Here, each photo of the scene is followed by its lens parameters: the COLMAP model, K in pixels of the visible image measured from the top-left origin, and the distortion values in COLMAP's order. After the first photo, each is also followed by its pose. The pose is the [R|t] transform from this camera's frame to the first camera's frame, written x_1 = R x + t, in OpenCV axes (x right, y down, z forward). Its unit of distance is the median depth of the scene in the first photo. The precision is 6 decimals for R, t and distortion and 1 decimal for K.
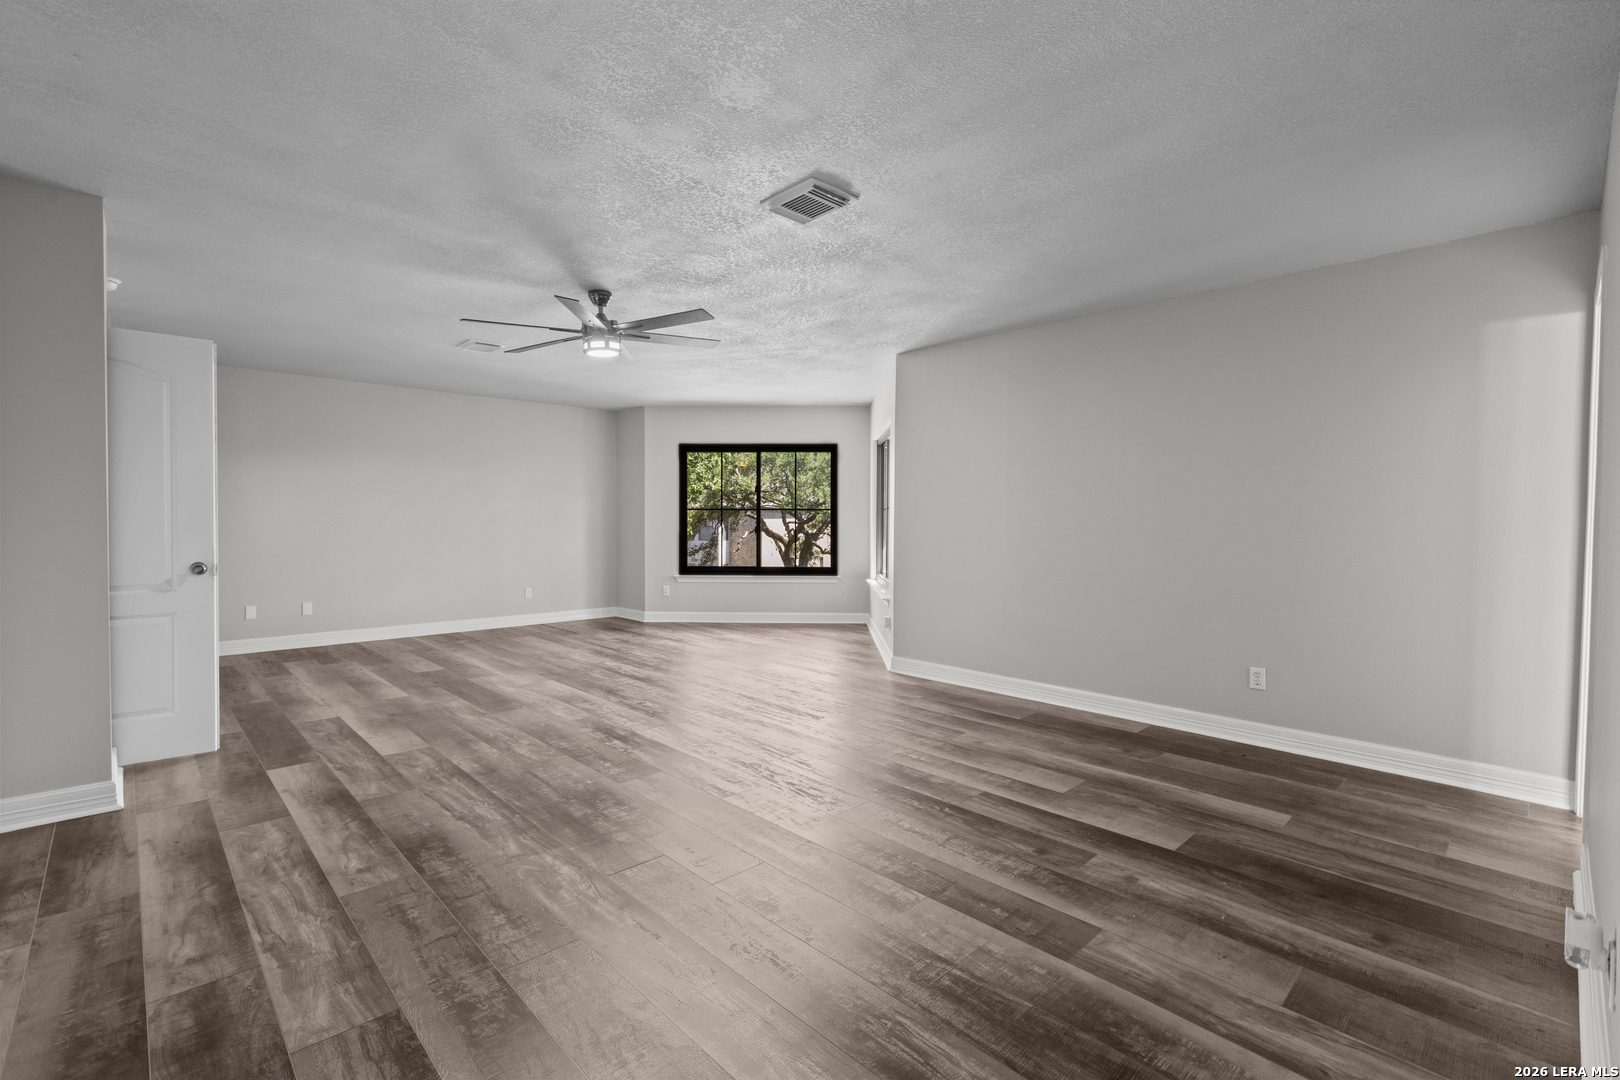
lens RADIAL K [[721.5, 0, 802.2], [0, 721.5, 534.6], [0, 0, 1]] dist [-0.000476, -0.001162]
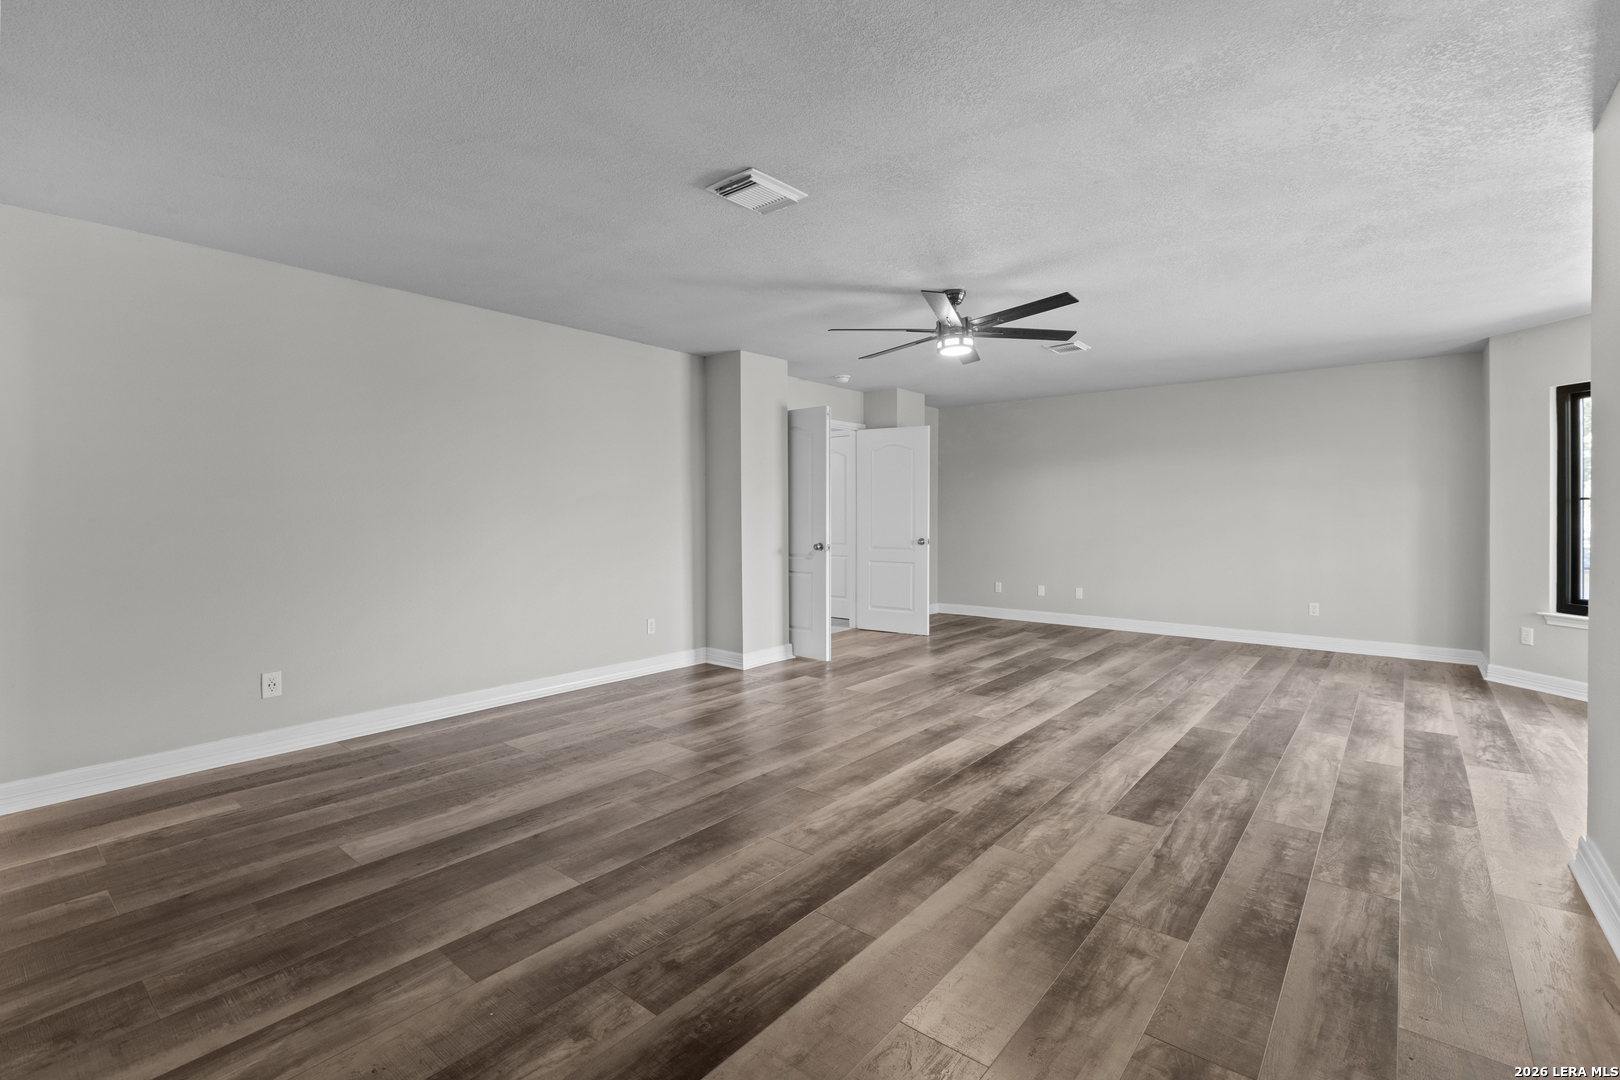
lens RADIAL K [[721.5, 0, 798.6], [0, 721.5, 539.6], [0, 0, 1]] dist [-0.000476, -0.001162]
pose [[0.123874, 0.046430, -0.991211, 1.138889], [-0.026660, 0.998700, 0.043449, -0.039640], [0.991940, 0.021044, 0.124951, 1.095837]]
